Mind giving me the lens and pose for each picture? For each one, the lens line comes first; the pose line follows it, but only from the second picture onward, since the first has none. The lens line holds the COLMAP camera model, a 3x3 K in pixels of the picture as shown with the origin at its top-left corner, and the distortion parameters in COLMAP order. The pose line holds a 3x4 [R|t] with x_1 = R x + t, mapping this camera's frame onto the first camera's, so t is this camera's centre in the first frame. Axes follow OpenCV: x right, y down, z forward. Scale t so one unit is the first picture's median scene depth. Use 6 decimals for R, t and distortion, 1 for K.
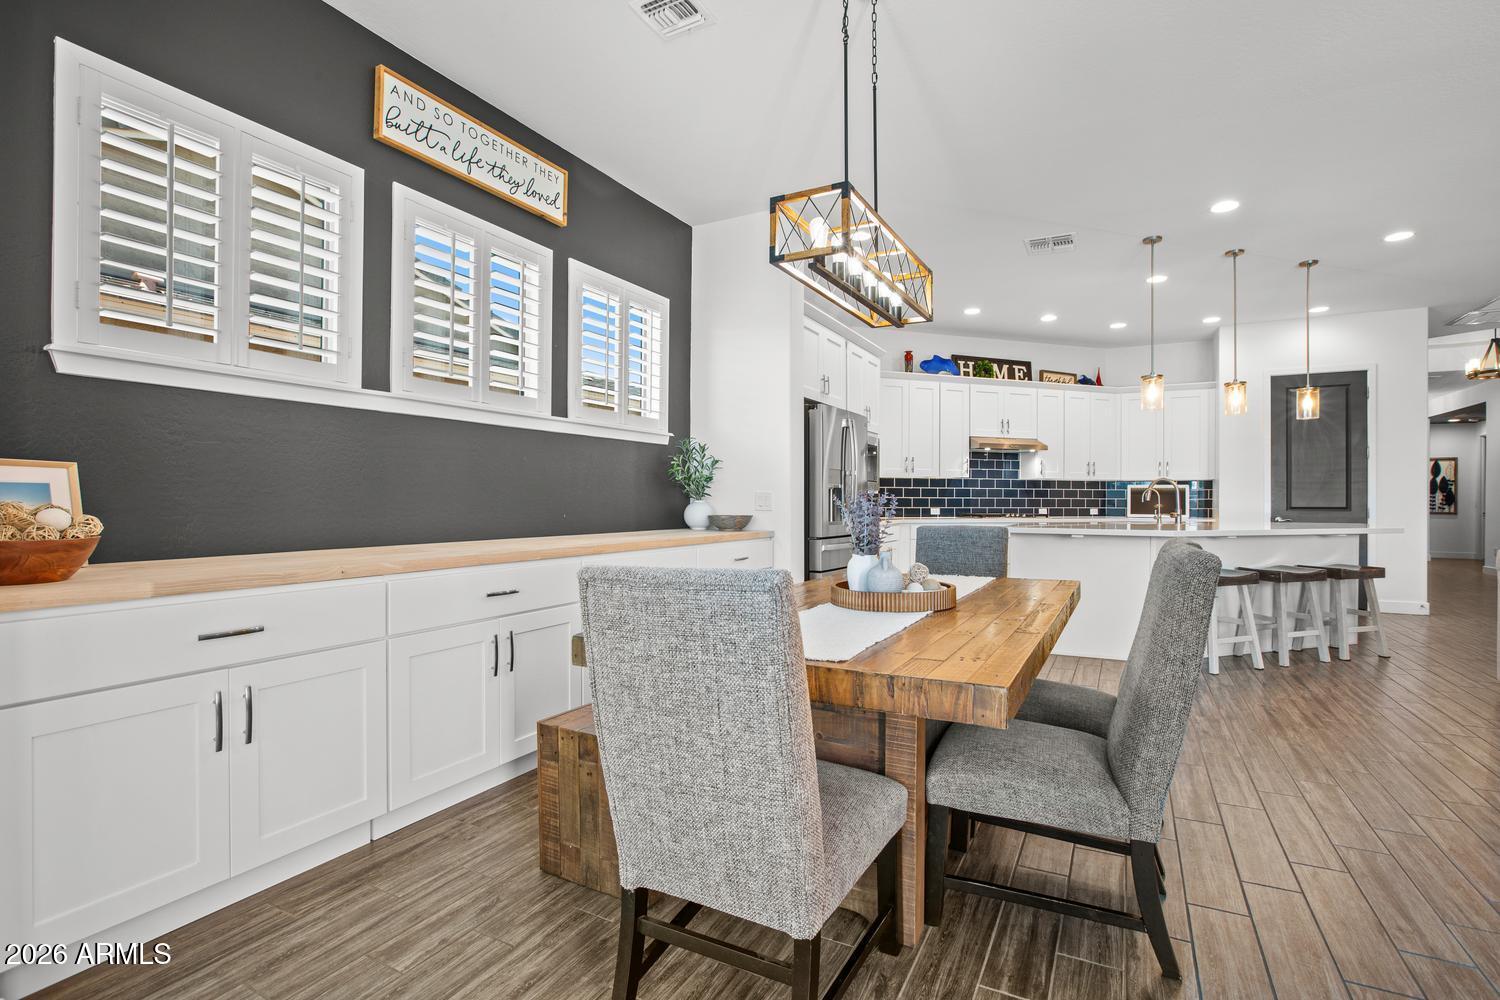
lens RADIAL K [[704.5, 0, 739.6], [0, 704.5, 500.1], [0, 0, 1]] dist [-0.045002, 0.016245]
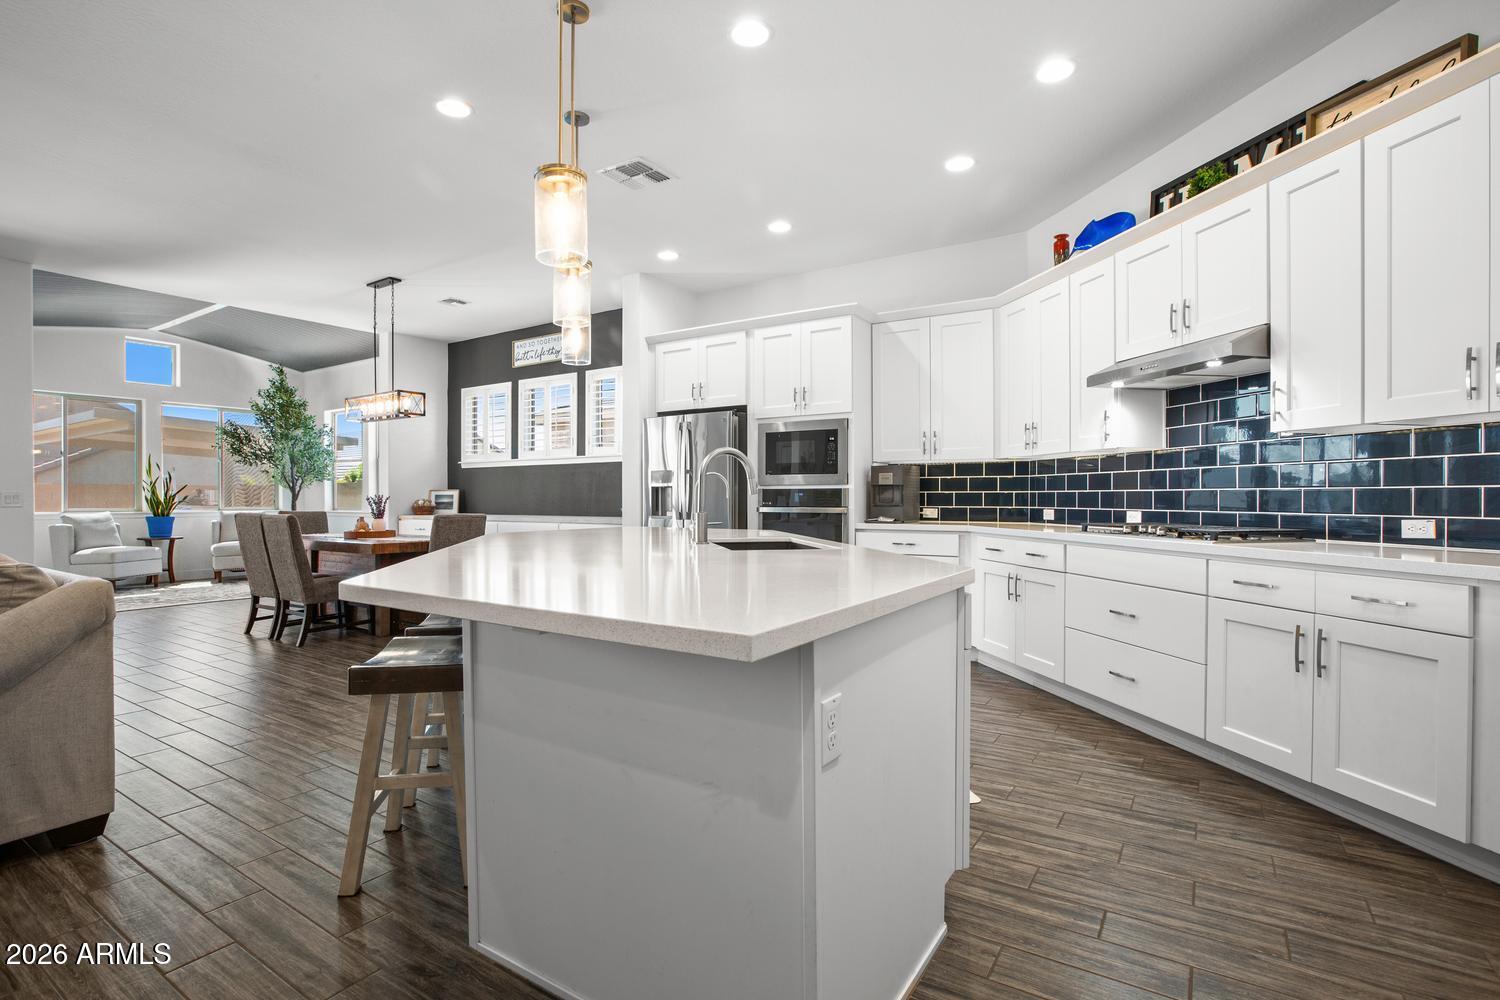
lens RADIAL K [[704.5, 0, 739.6], [0, 704.5, 500.1], [0, 0, 1]] dist [-0.045002, 0.016245]
pose [[-0.069198, -0.001007, -0.997602, 0.882101], [0.000324, 0.999999, -0.001032, 0.004507], [0.997603, -0.000394, -0.069197, 0.832702]]
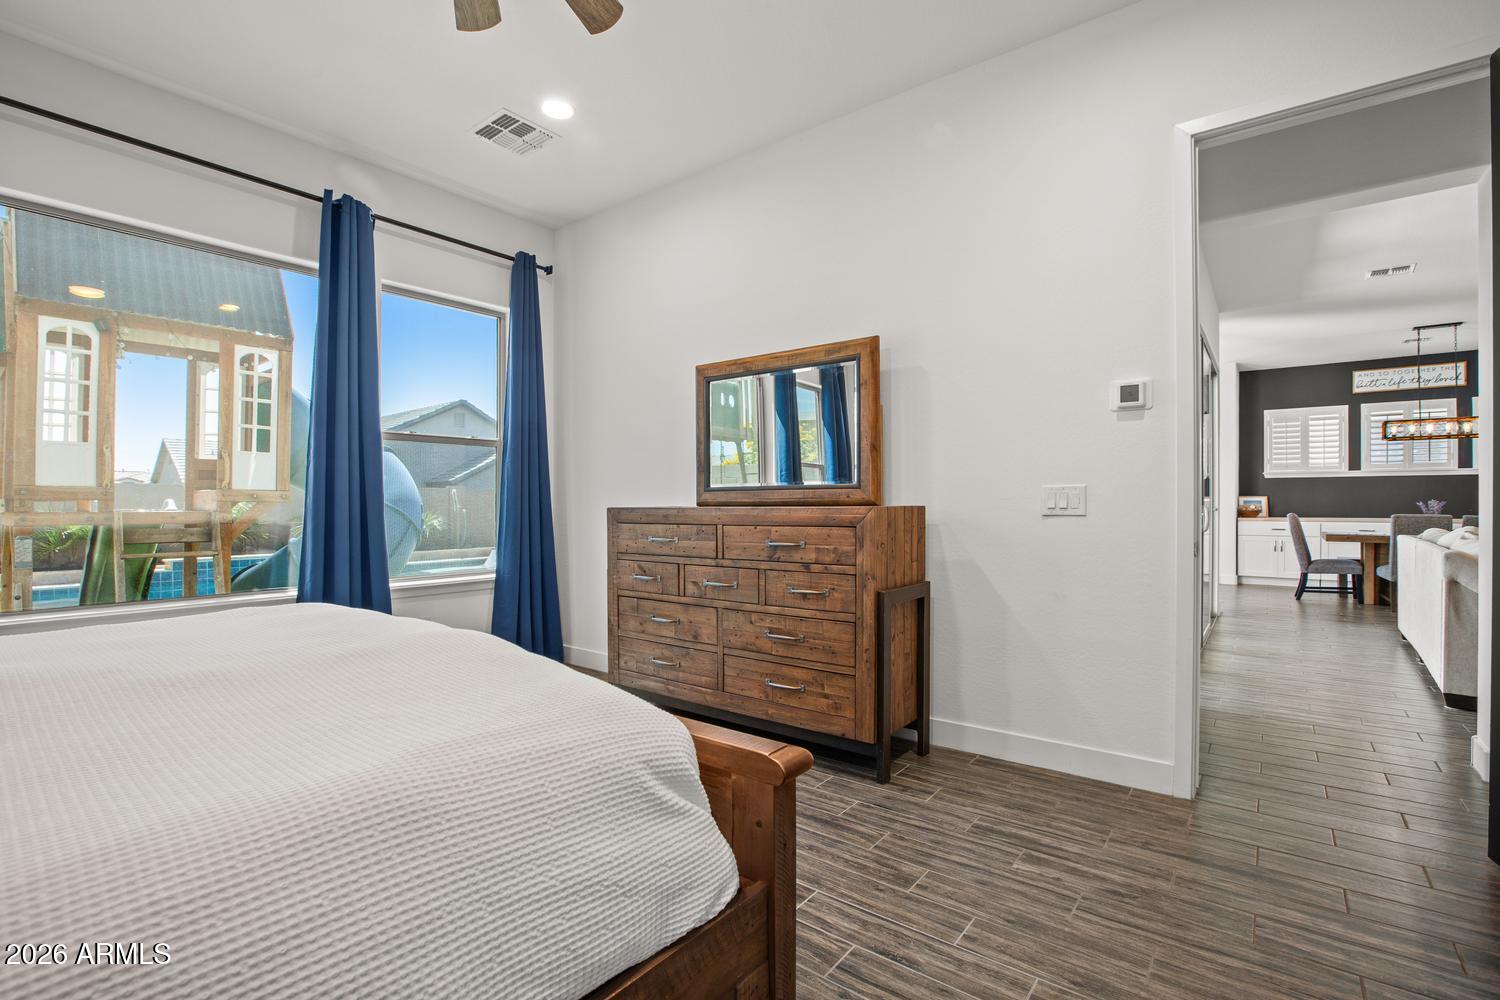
lens RADIAL K [[704.5, 0, 739.6], [0, 704.5, 500.1], [0, 0, 1]] dist [-0.045002, 0.016245]
pose [[-0.173198, -0.013359, -0.984796, 1.267228], [-0.000950, 0.999910, -0.013396, 0.012087], [0.984887, -0.001384, -0.173195, -0.521501]]
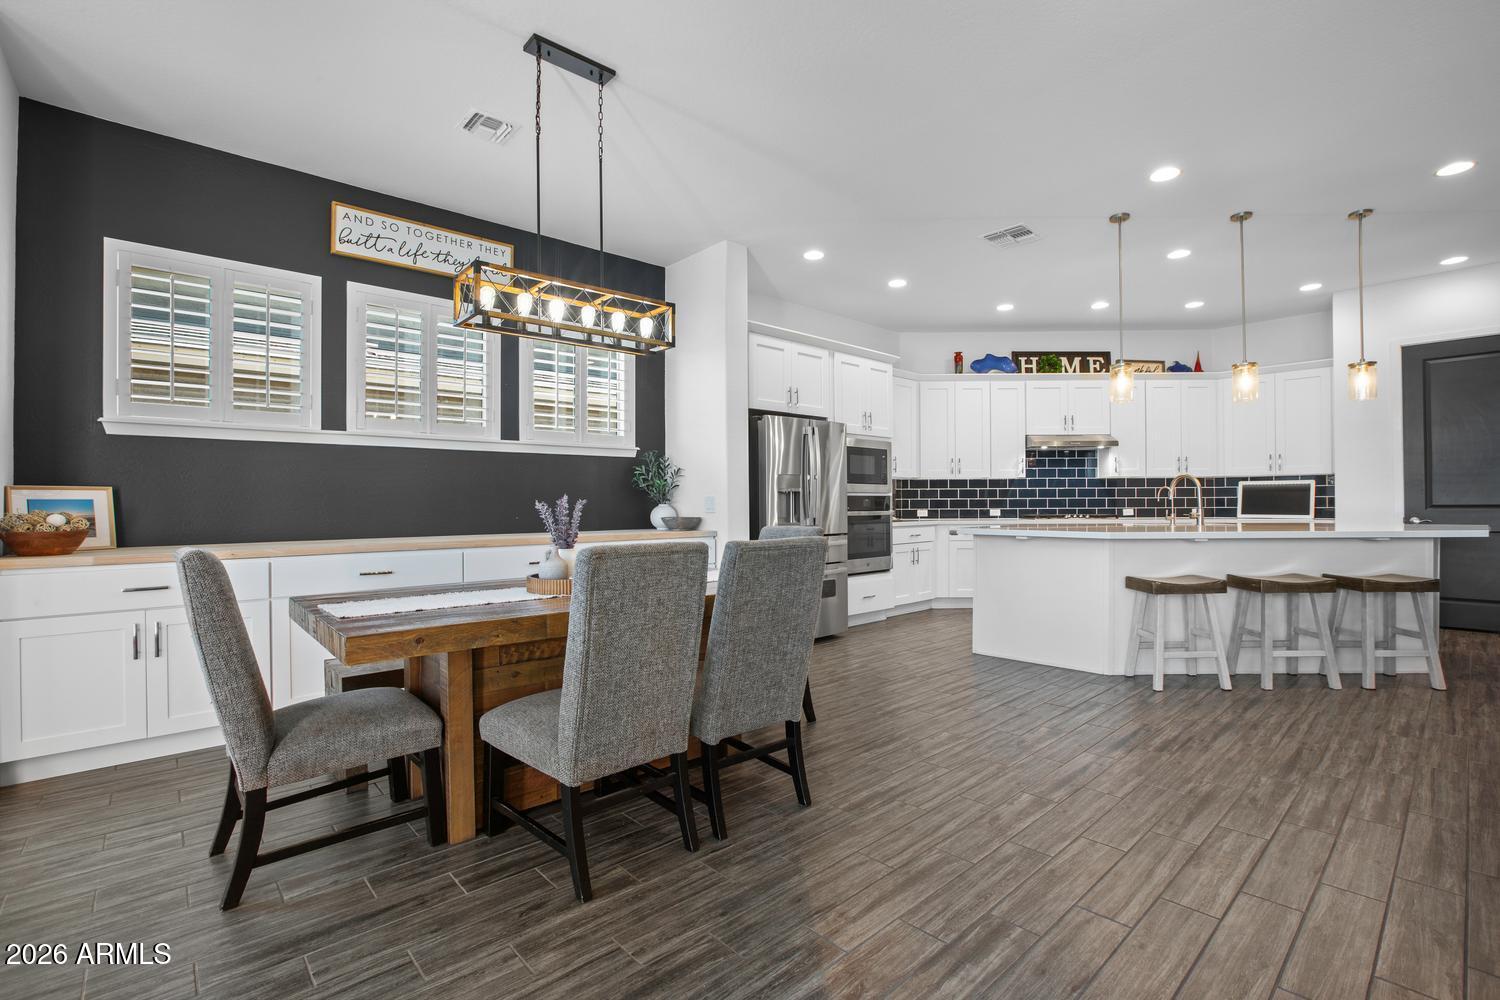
lens RADIAL K [[673.2, 0, 743.4], [0, 673.2, 502.8], [0, 0, 1]] dist [-0.049944, 0.015534]
pose [[0.942407, -0.010218, -0.334312, 0.286809], [0.010003, 0.999947, -0.002363, 0.001160], [0.334318, -0.001118, 0.942460, 0.001102]]
